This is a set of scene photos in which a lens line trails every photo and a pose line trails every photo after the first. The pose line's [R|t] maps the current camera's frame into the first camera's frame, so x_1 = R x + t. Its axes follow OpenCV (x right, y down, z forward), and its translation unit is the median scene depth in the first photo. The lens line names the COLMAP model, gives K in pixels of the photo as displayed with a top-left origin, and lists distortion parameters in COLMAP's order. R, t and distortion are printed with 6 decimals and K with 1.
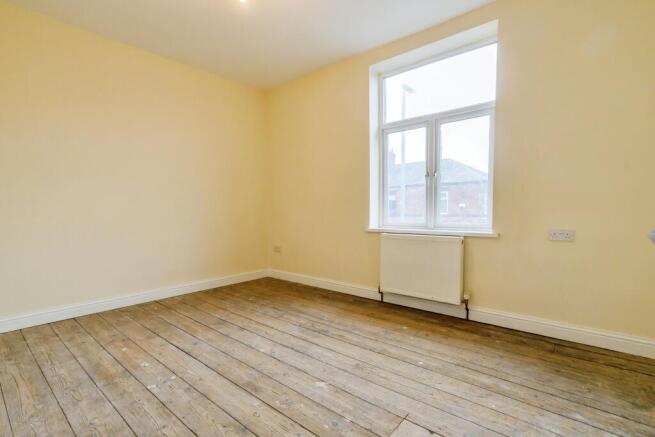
lens RADIAL K [[284.6, 0, 325.0], [0, 284.6, 228.4], [0, 0, 1]] dist [0.001331, 0.000359]
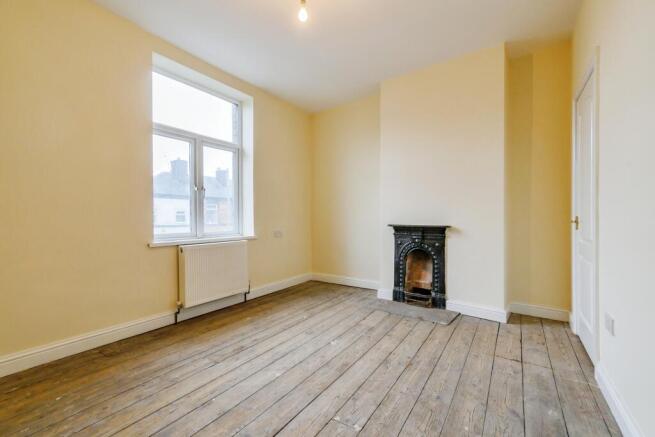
lens RADIAL K [[299.3, 0, 333.0], [0, 299.3, 218.1], [0, 0, 1]] dist [0.001300, 0.000250]
pose [[-0.116465, 0.003448, 0.993189, -0.986672], [0.068660, 0.997630, 0.004588, -0.051729], [-0.990819, 0.068727, -0.116426, 0.749702]]
